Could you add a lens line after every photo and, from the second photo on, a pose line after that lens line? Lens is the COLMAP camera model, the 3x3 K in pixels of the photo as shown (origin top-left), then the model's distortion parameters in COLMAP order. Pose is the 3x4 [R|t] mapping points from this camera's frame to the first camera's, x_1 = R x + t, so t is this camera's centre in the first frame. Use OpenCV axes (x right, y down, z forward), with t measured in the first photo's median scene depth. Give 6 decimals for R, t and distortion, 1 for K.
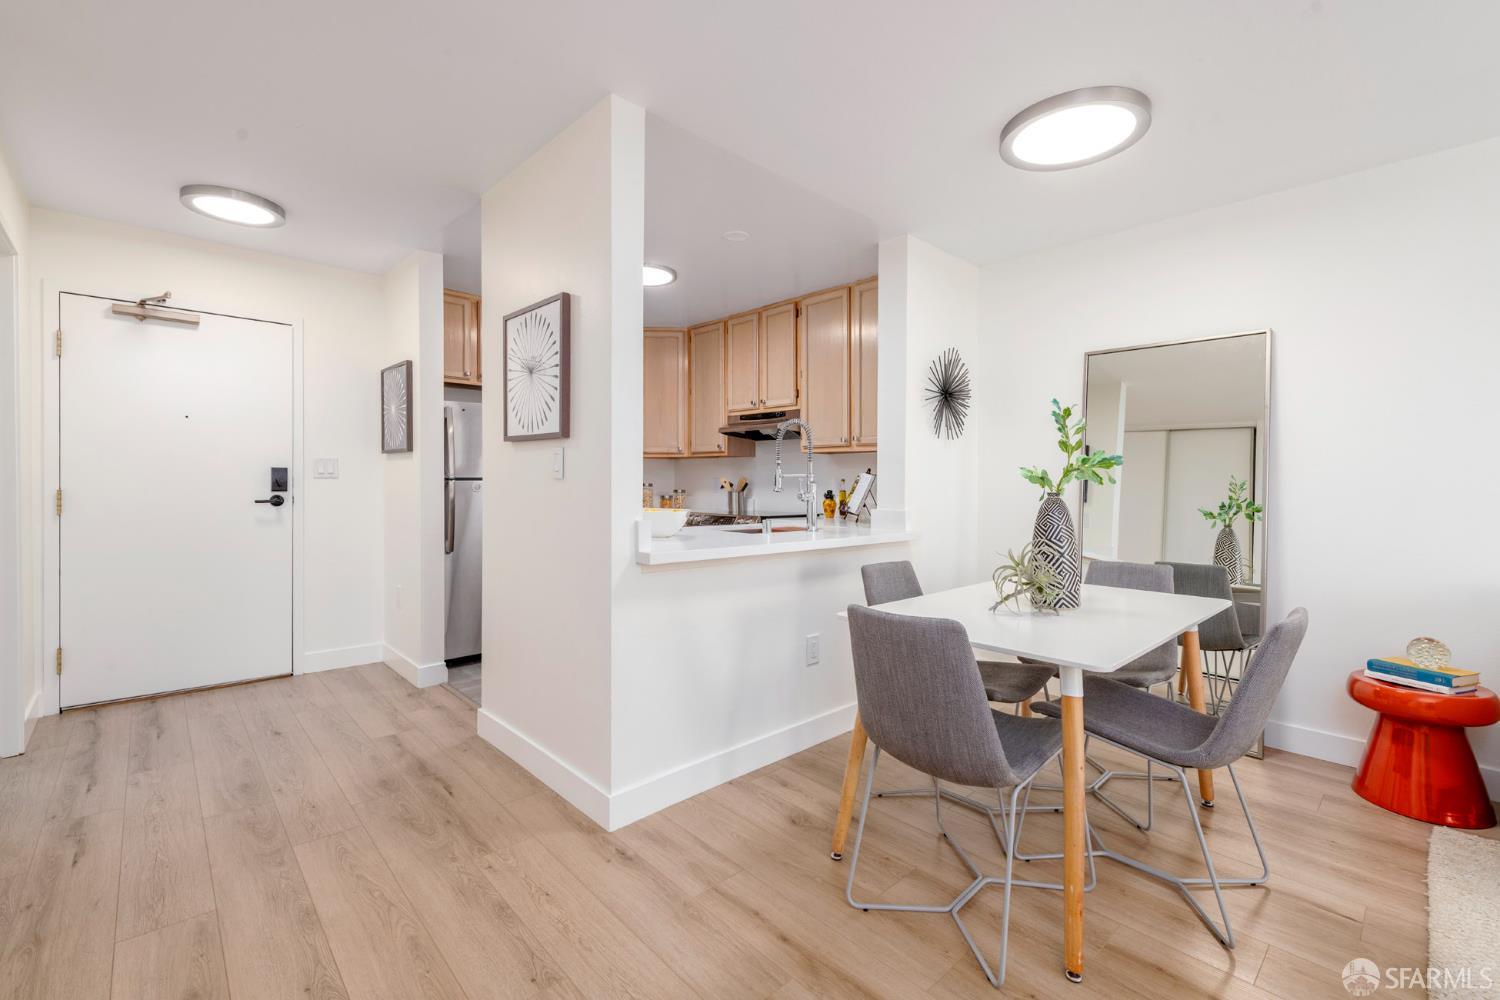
lens RADIAL K [[656.1, 0, 744.9], [0, 656.1, 499.9], [0, 0, 1]] dist [0.002292, -0.000004]
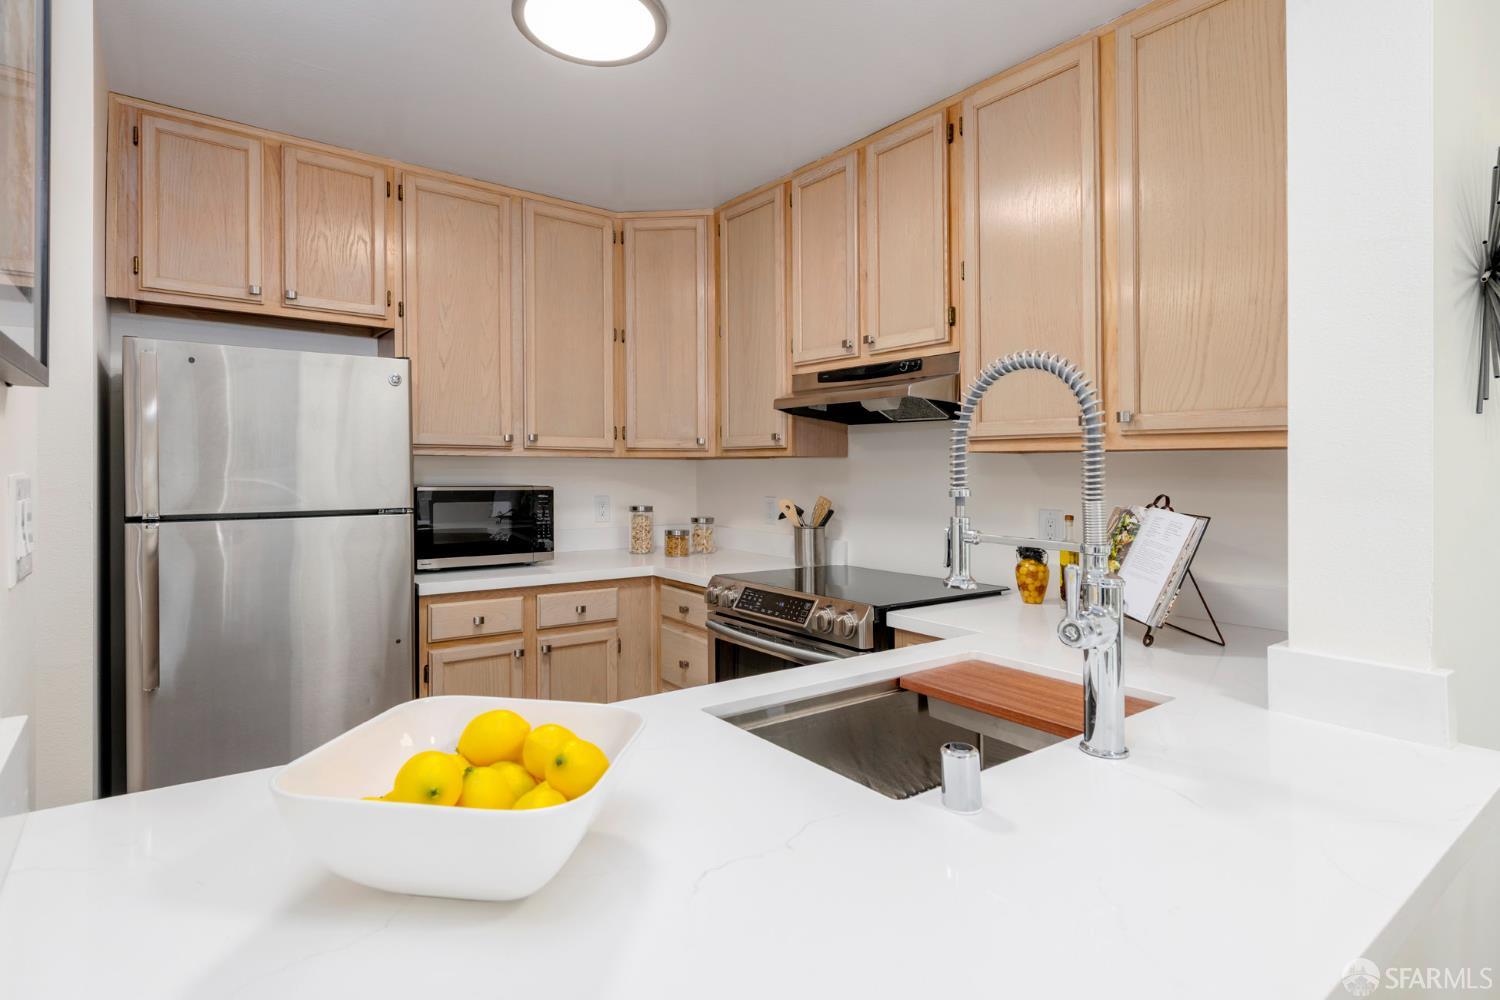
lens RADIAL K [[770.8, 0, 748.0], [0, 770.8, 464.8], [0, 0, 1]] dist [0.005010, 0.000318]
pose [[0.996566, -0.003124, -0.082738, -0.012191], [-0.000229, 0.999180, -0.040479, -0.039065], [0.082797, 0.040359, 0.995749, 0.442911]]
